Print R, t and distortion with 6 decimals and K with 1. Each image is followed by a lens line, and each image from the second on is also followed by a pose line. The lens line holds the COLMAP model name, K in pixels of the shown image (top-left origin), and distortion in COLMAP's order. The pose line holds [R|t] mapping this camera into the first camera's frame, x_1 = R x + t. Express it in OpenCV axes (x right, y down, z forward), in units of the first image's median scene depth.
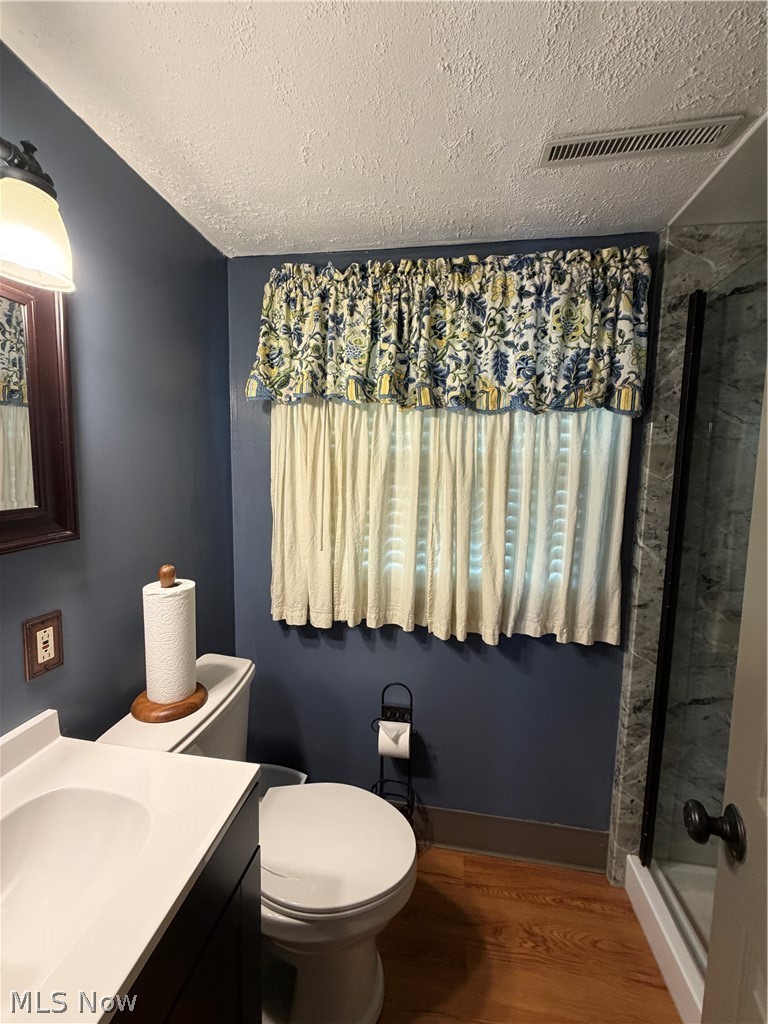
lens RADIAL K [[407.6, 0, 381.9], [0, 407.6, 508.6], [0, 0, 1]] dist [0.001174, -0.000391]
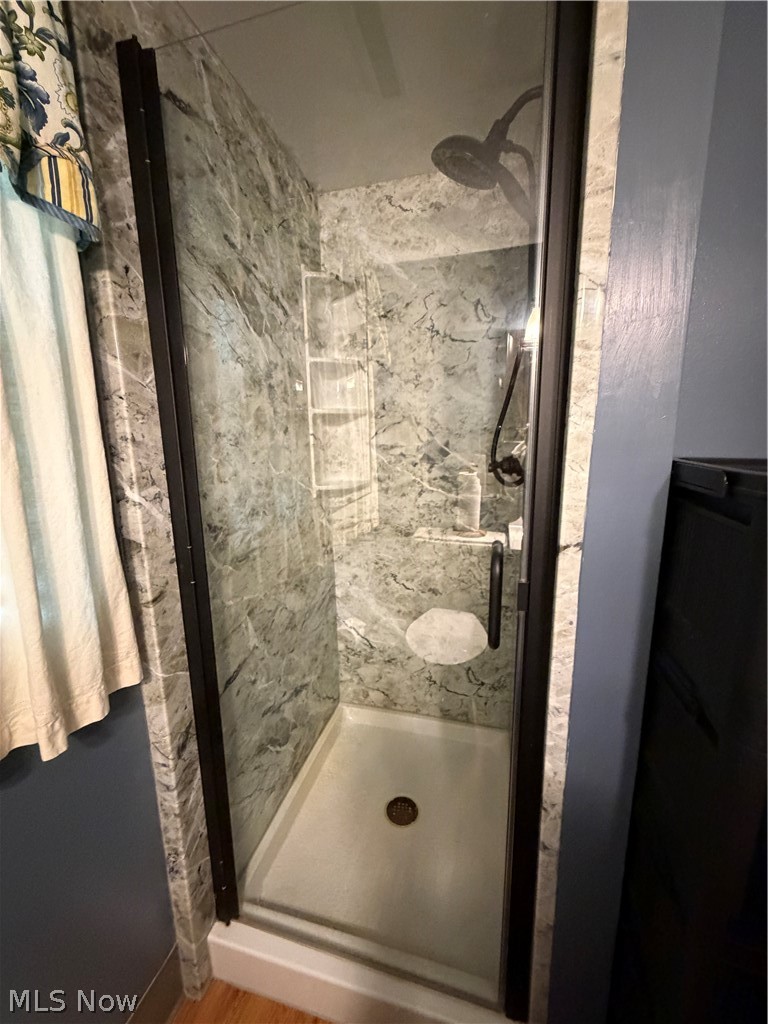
lens RADIAL K [[407.6, 0, 384.3], [0, 407.6, 510.1], [0, 0, 1]] dist [0.001174, -0.000391]
pose [[0.093956, -0.209466, 0.973292, 0.106886], [0.106831, 0.974093, 0.199325, 0.026334], [-0.989828, 0.085249, 0.113899, 0.594559]]
